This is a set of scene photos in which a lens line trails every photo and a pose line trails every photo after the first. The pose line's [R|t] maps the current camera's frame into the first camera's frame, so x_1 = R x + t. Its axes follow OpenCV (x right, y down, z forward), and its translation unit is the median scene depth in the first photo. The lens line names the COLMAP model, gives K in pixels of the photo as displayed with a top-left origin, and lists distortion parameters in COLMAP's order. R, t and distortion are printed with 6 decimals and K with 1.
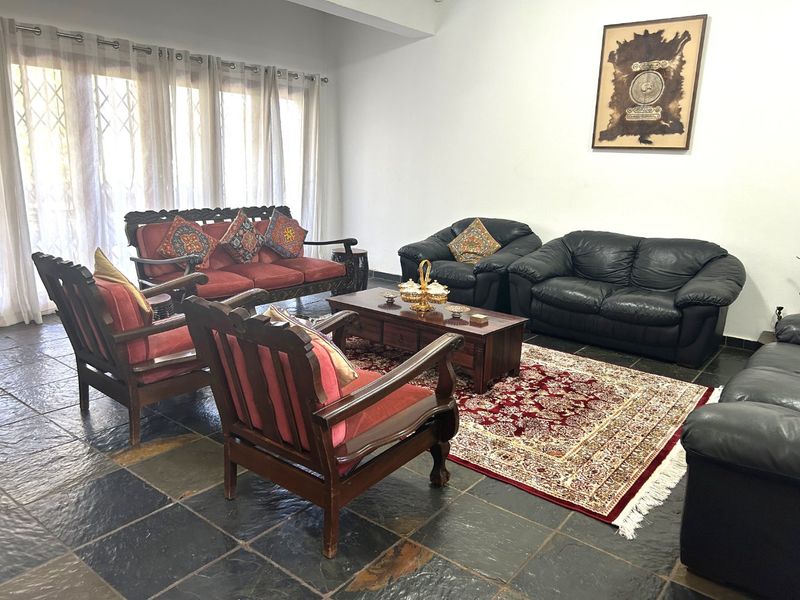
lens RADIAL K [[618.2, 0, 400.0], [0, 618.2, 300.0], [0, 0, 1]] dist [0.000902, -0.000588]
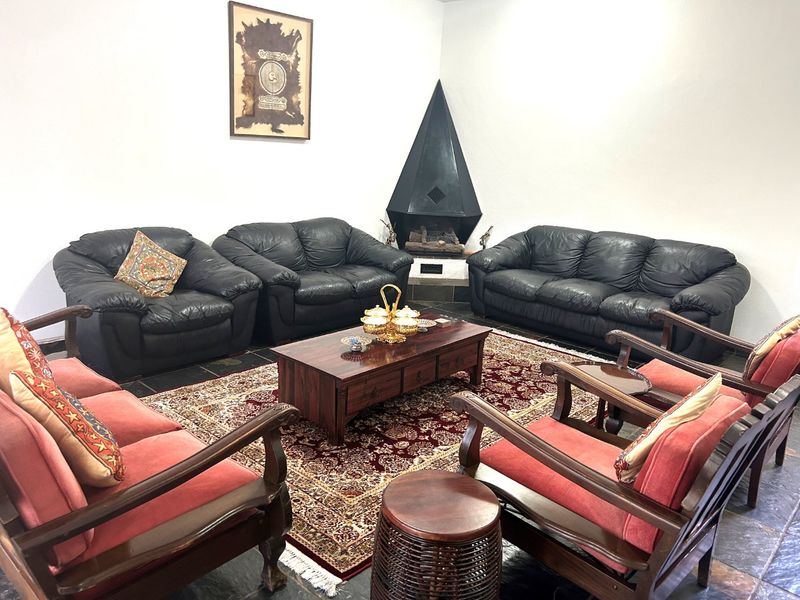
lens RADIAL K [[594.0, 0, 400.0], [0, 594.0, 300.0], [0, 0, 1]] dist [-0.005168, -0.004371]
pose [[0.069892, -0.283119, 0.956535, -0.633739], [0.173723, 0.947682, 0.267805, -0.222139], [-0.982311, 0.147454, 0.115419, 0.738772]]
